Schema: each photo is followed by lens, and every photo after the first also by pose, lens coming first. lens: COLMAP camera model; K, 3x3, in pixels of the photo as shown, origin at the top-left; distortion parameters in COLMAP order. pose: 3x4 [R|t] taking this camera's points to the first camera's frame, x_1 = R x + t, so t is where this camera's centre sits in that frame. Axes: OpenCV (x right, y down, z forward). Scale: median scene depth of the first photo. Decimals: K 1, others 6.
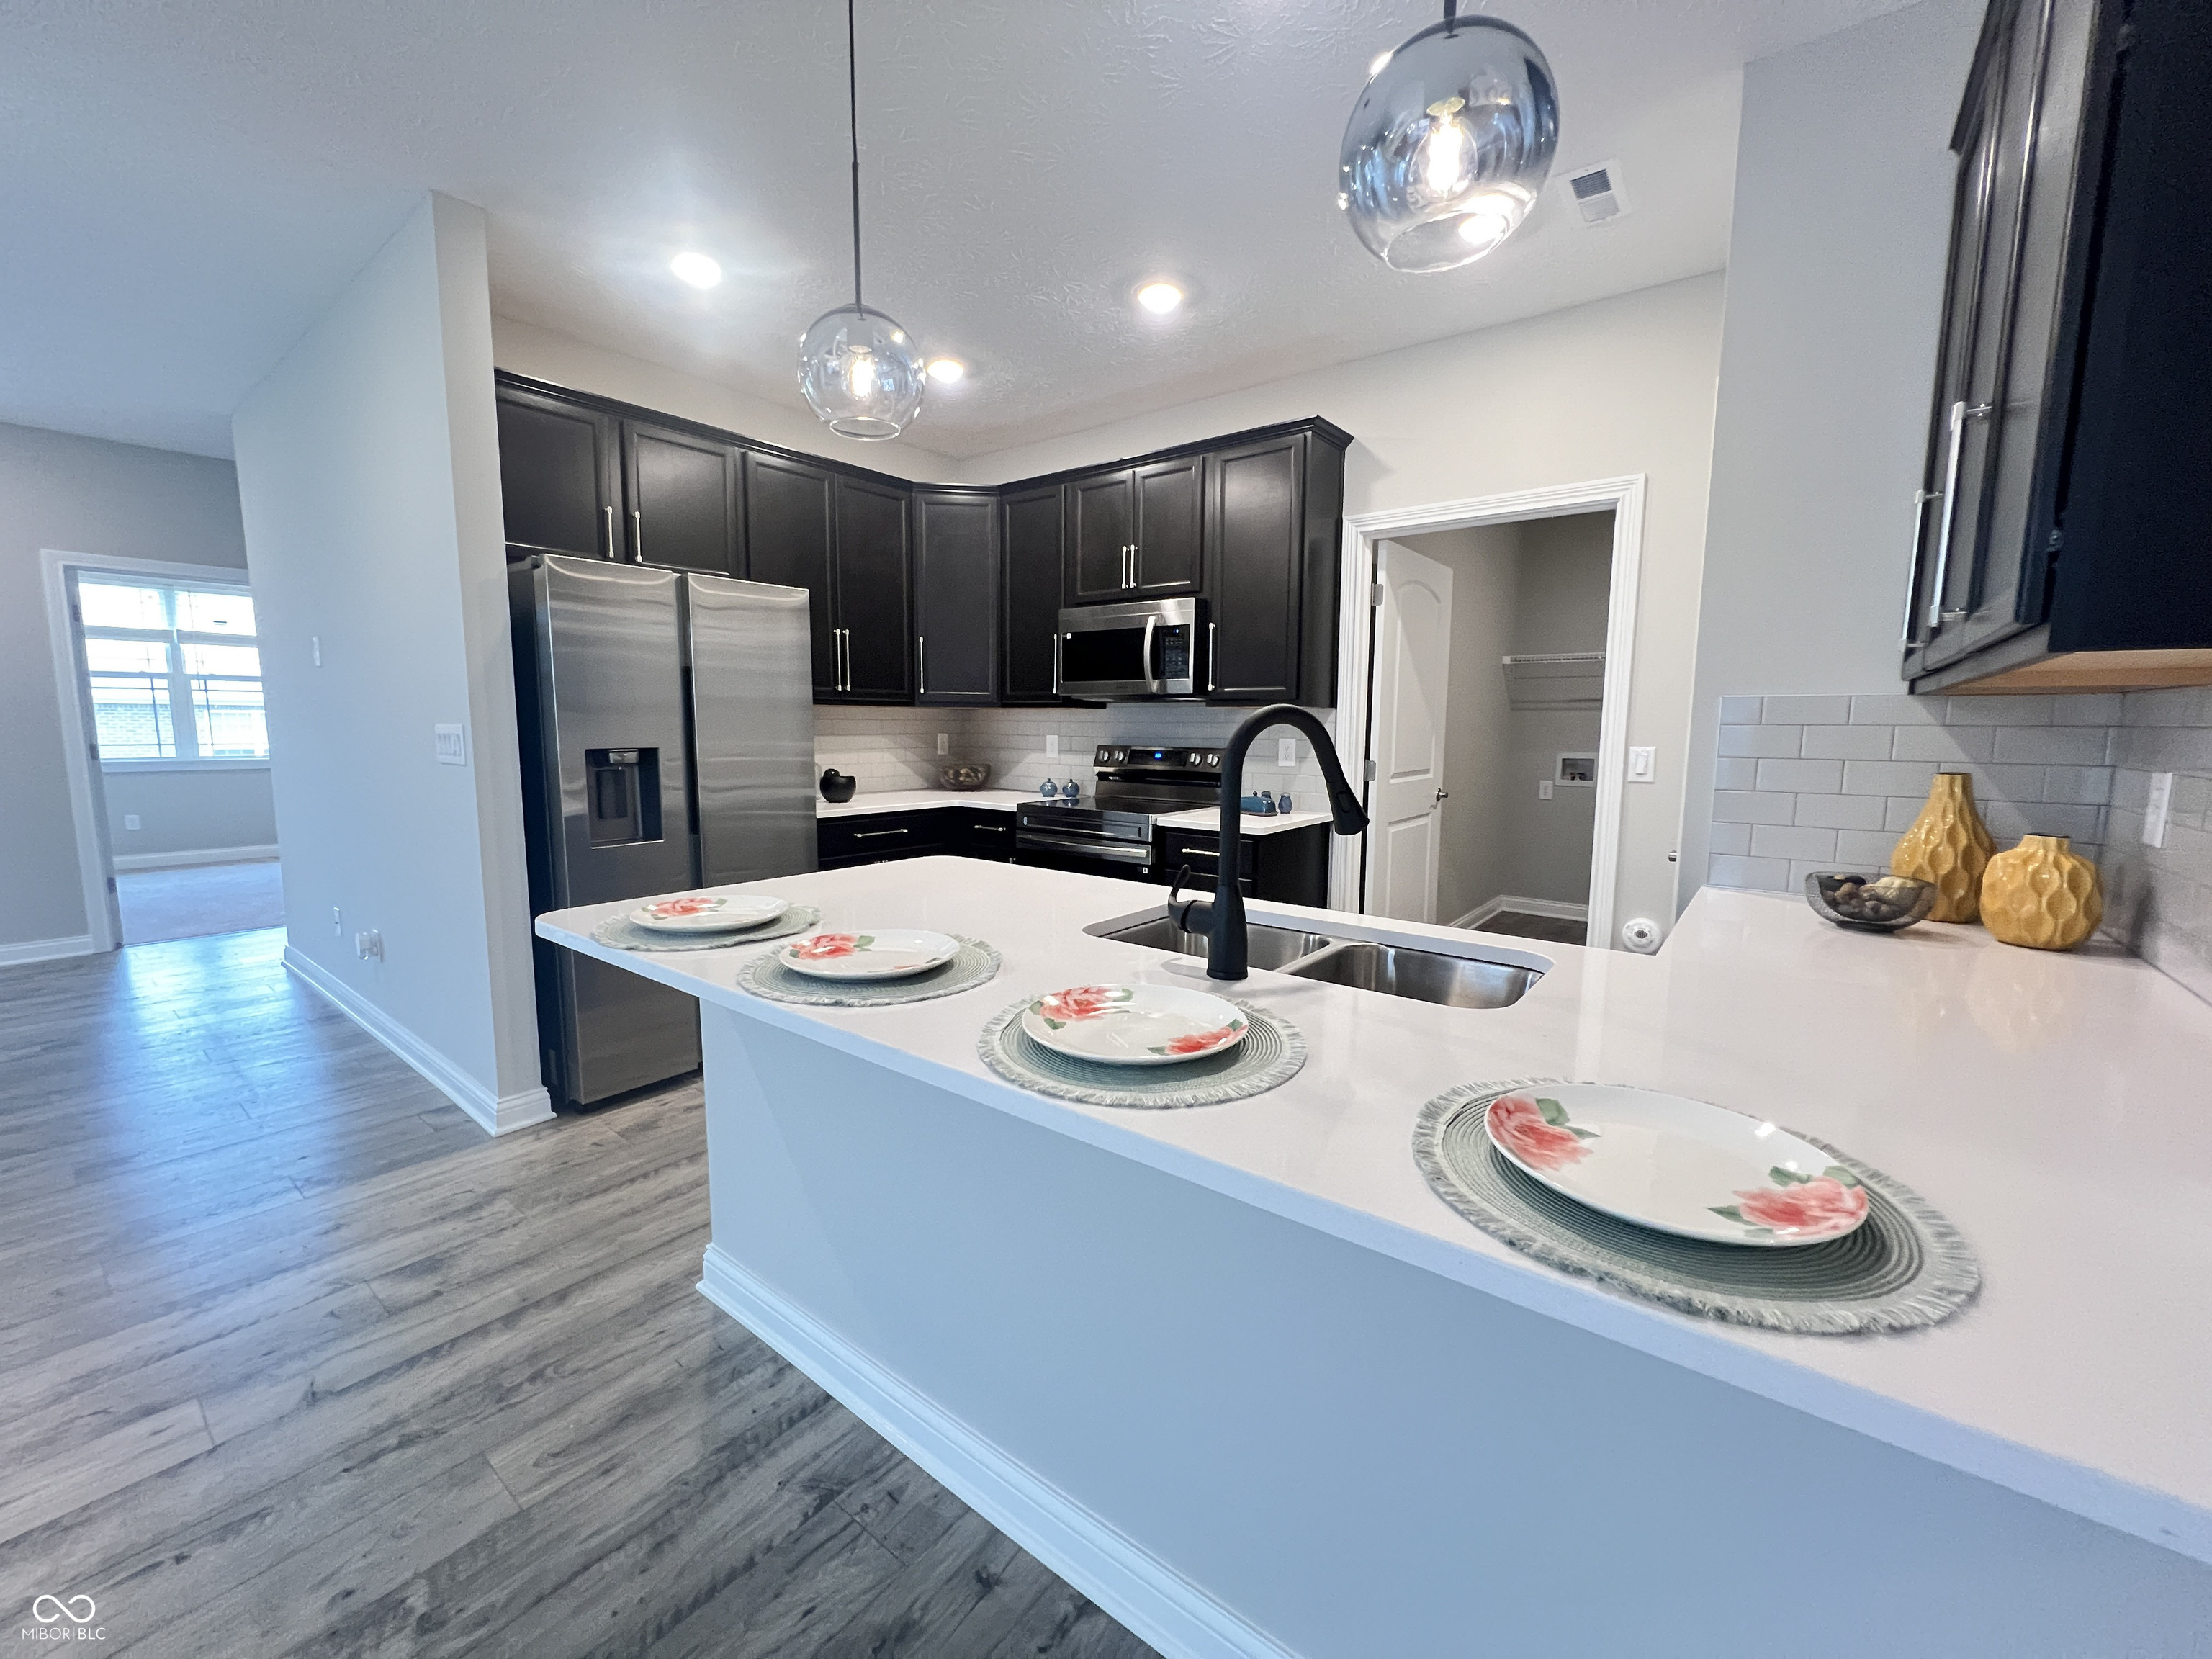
lens RADIAL K [[898.1, 0, 1096.7], [0, 898.1, 828.8], [0, 0, 1]] dist [-0.009464, 0.002752]
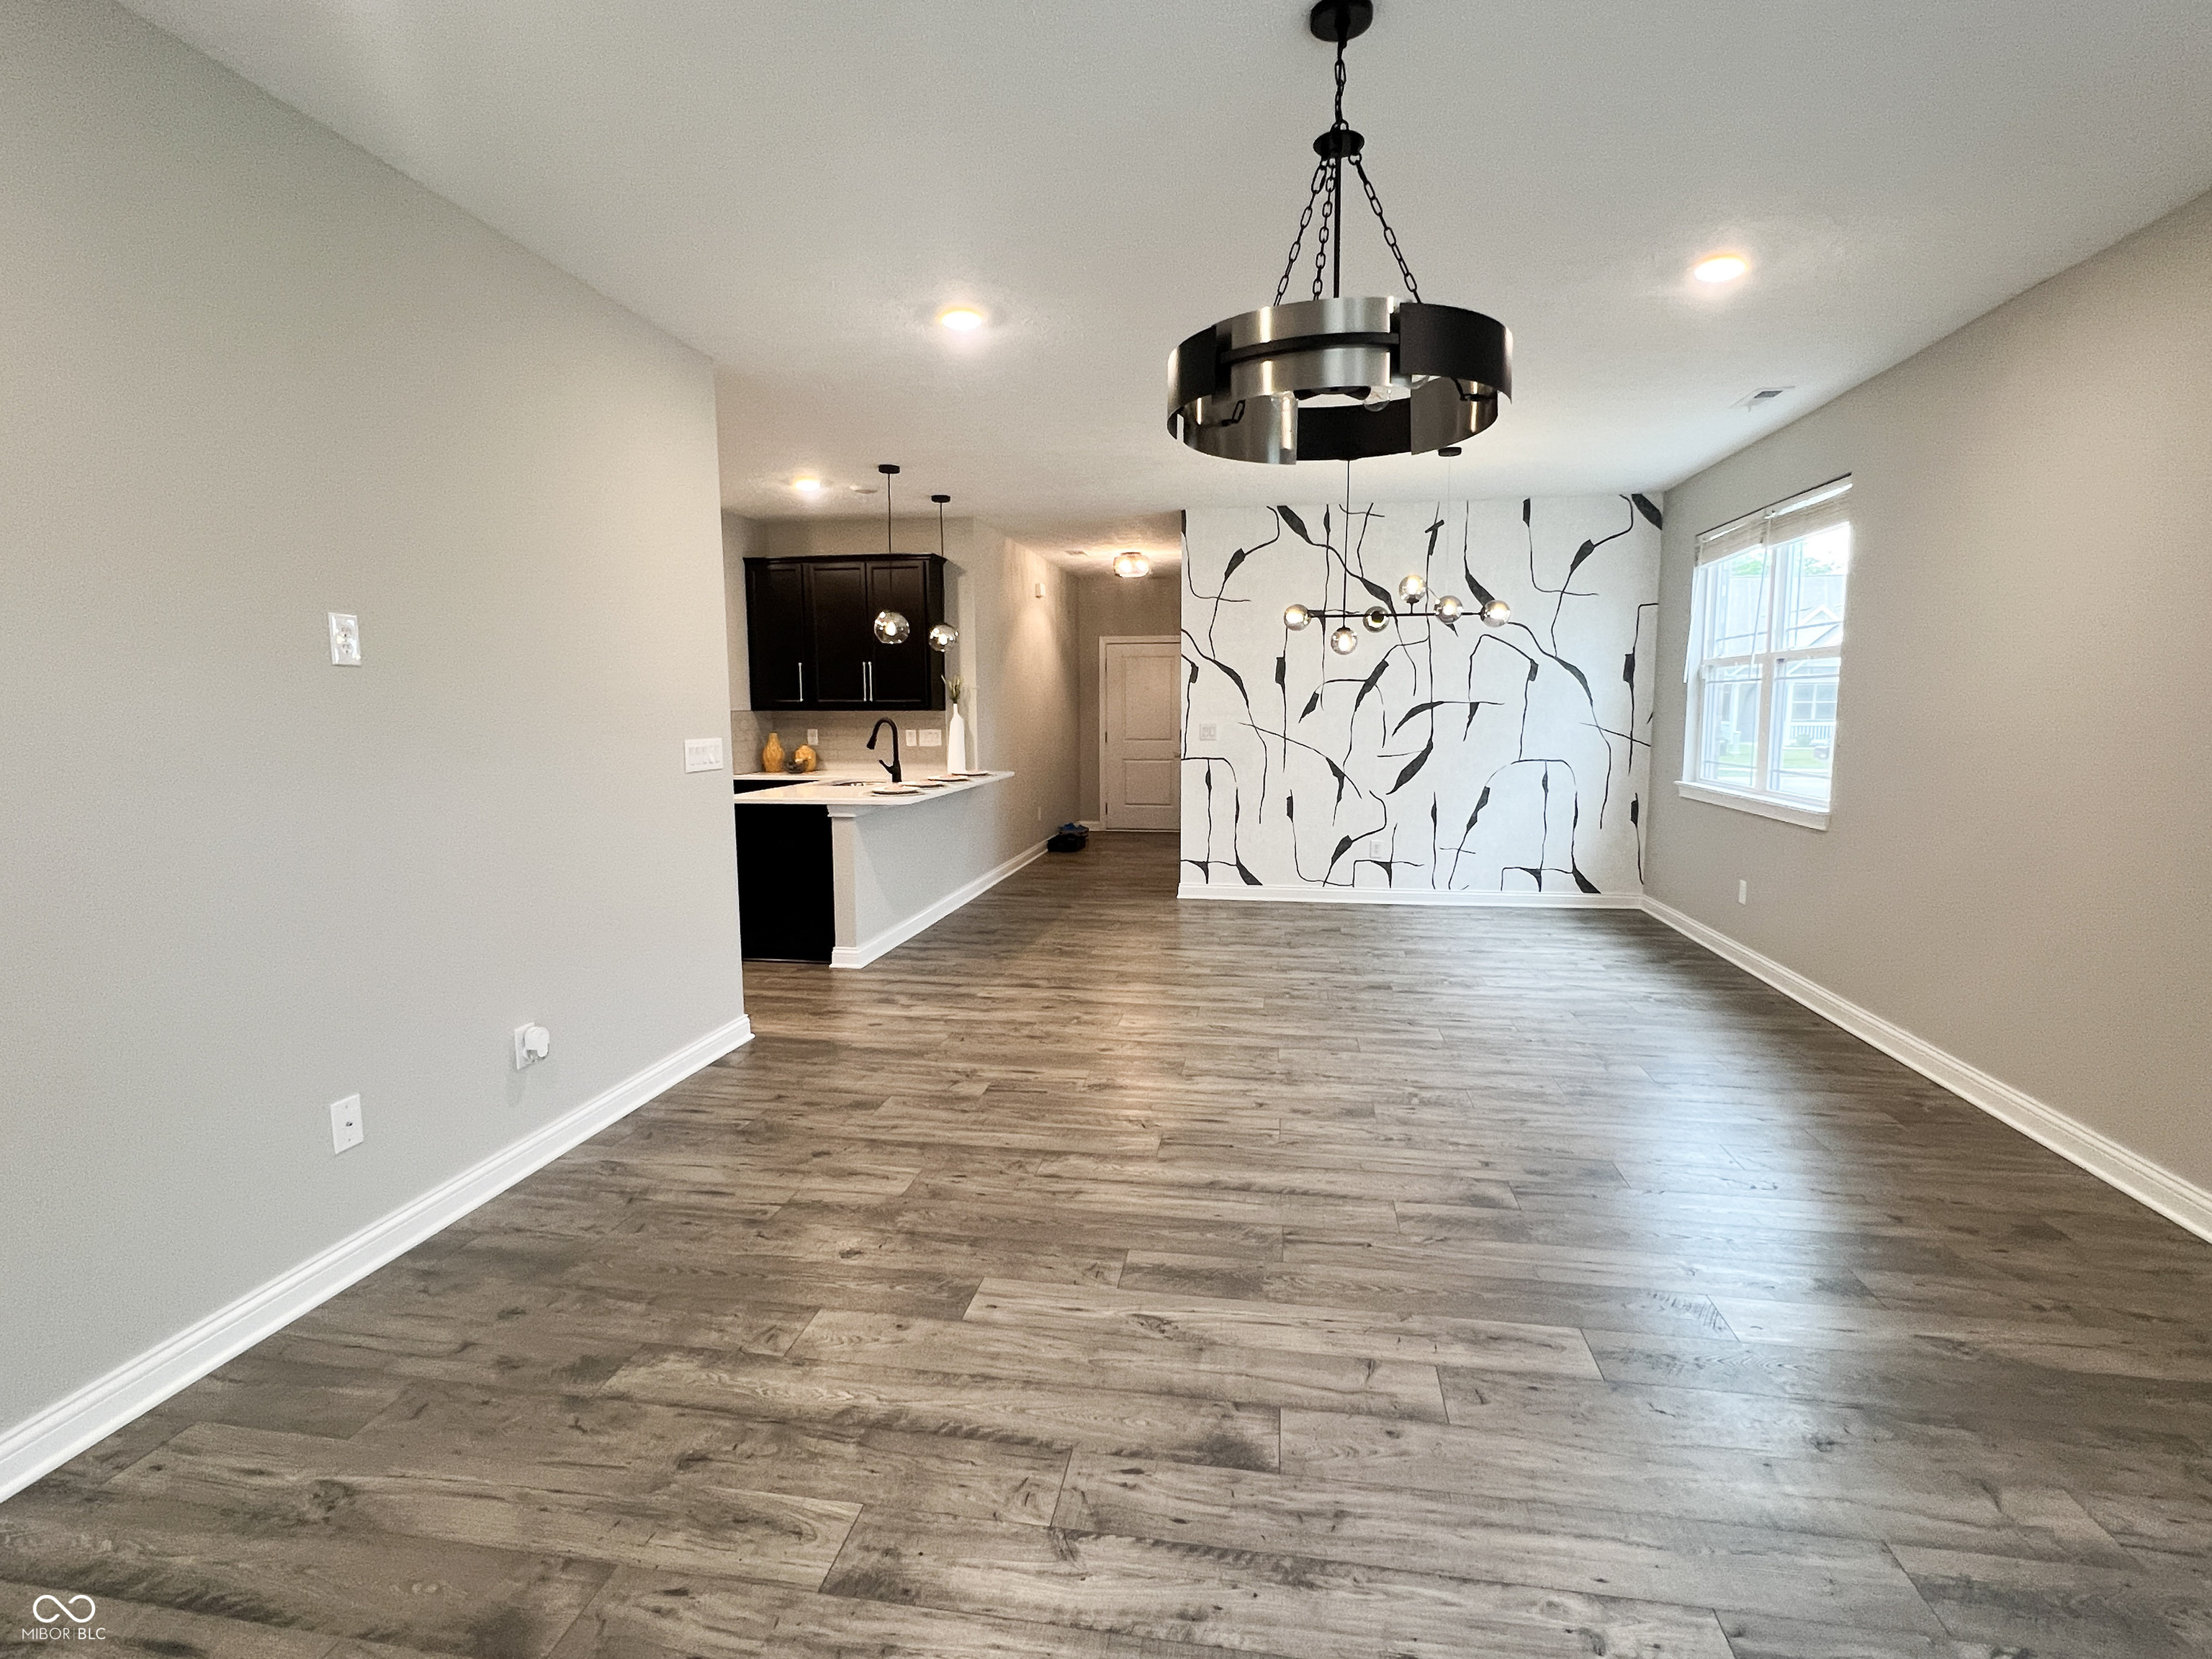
lens RADIAL K [[1074.0, 0, 1115.2], [0, 1074.0, 831.0], [0, 0, 1]] dist [-0.004861, 0.000624]
pose [[-0.490774, -0.109556, 0.864372, -2.569376], [0.100411, 0.978341, 0.181012, -0.229143], [-0.865482, 0.175629, -0.469144, 1.357524]]
